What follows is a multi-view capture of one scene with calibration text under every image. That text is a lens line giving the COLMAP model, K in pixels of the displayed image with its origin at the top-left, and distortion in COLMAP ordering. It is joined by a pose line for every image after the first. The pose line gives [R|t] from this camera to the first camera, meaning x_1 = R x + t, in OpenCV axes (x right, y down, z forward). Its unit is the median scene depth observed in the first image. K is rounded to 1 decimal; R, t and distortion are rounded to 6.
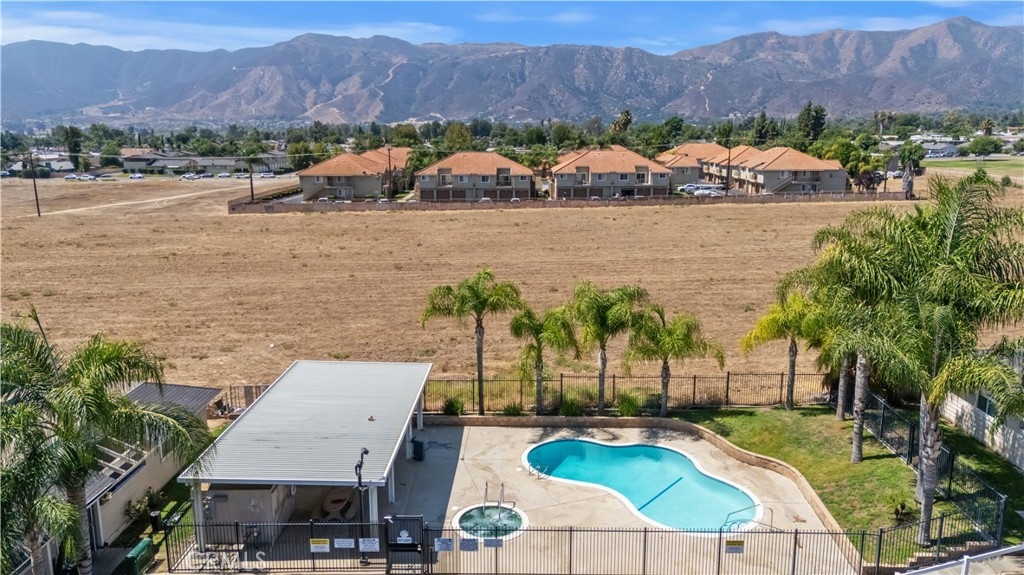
lens RADIAL K [[746.7, 0, 512.0], [0, 746.7, 287.5], [0, 0, 1]] dist [0.066542, -0.059895]
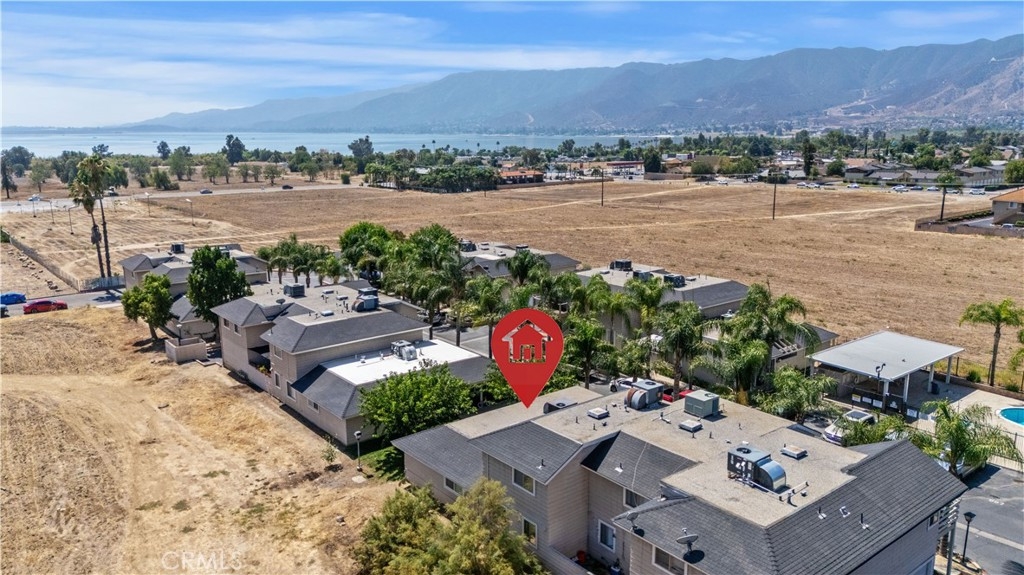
lens RADIAL K [[746.7, 0, 512.0], [0, 746.7, 287.5], [0, 0, 1]] dist [0.066542, -0.059895]
pose [[0.629475, 0.160184, -0.760331, 0.187964], [-0.156290, 0.984623, 0.078045, -0.003448], [0.761141, 0.069705, 0.644830, -0.318236]]
